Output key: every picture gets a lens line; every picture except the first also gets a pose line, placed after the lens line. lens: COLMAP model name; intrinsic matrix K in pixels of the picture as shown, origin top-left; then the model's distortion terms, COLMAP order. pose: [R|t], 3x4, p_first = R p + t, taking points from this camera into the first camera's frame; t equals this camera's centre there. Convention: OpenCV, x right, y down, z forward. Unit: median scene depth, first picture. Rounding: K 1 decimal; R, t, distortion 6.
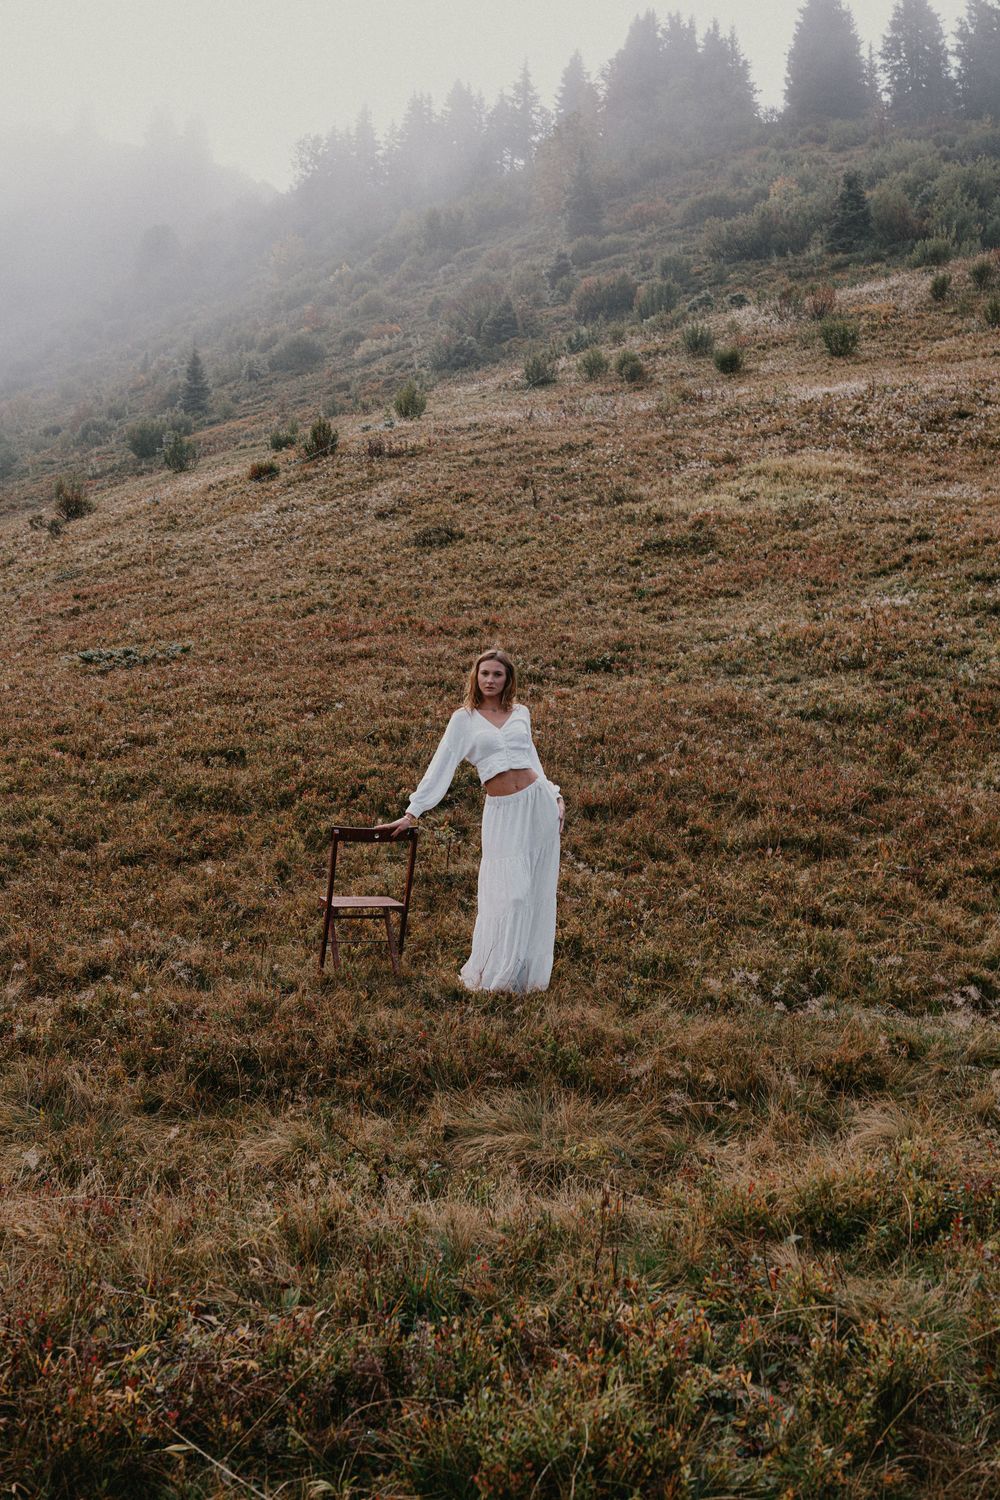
lens RADIAL K [[1619.0, 0, 500.0], [0, 1619.0, 750.0], [0, 0, 1]] dist [0.007397, 0.224815]
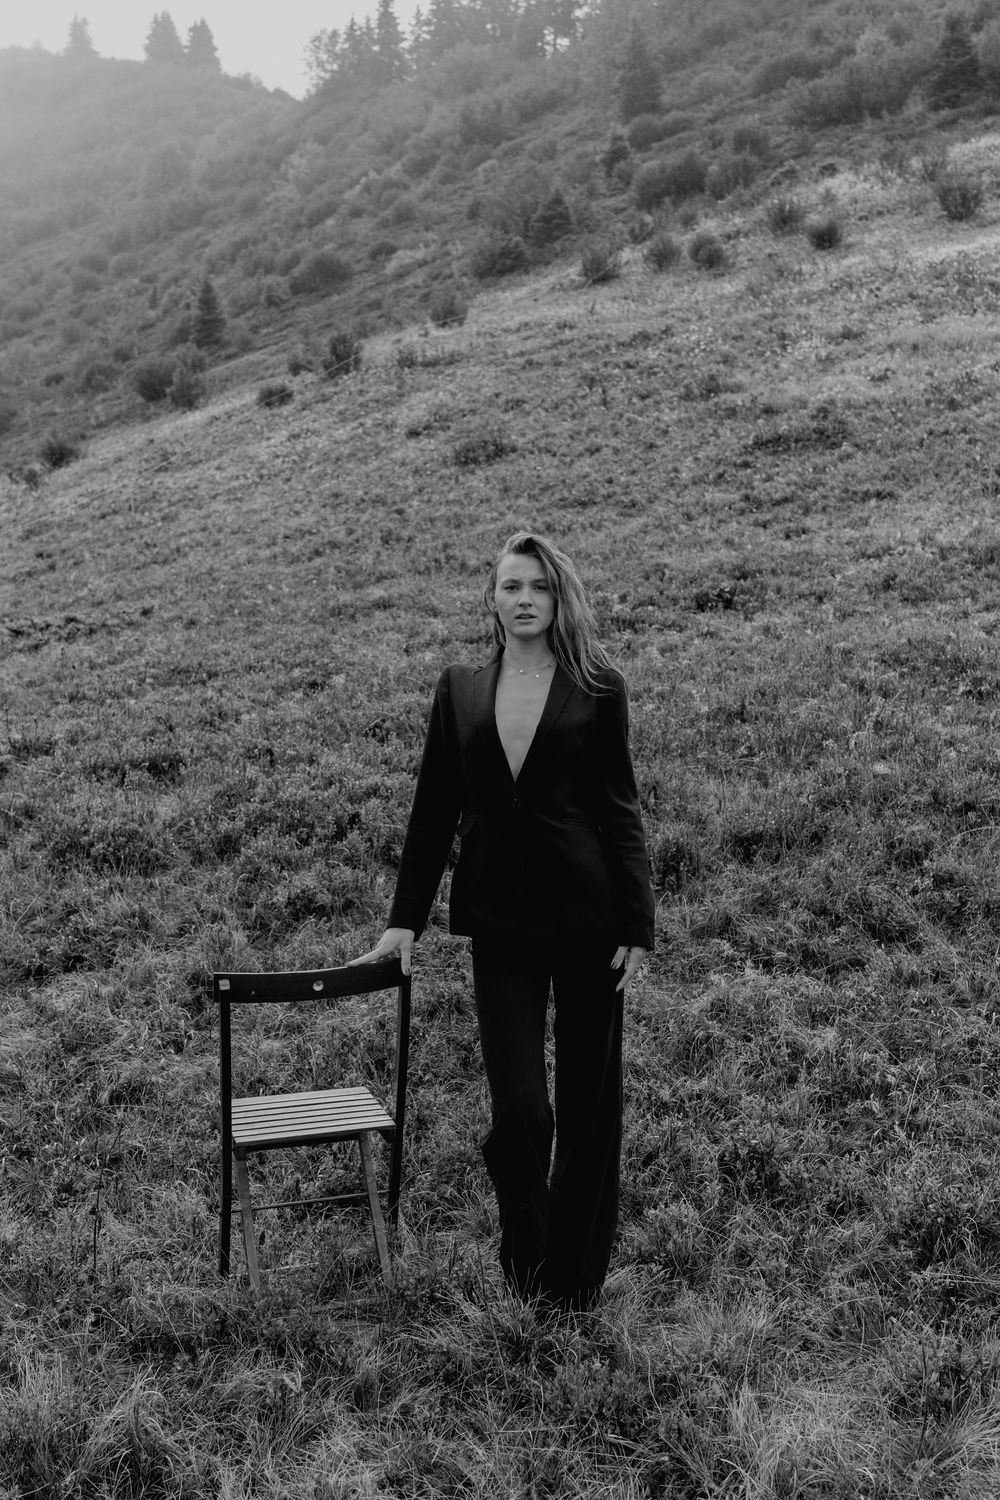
lens RADIAL K [[1673.9, 0, 500.0], [0, 1673.9, 750.0], [0, 0, 1]] dist [-0.005095, 0.006203]
pose [[0.997701, -0.050335, -0.045376, -0.000939], [0.051471, 0.998381, 0.024224, -0.006752], [0.044083, -0.026504, 0.998676, 0.182136]]
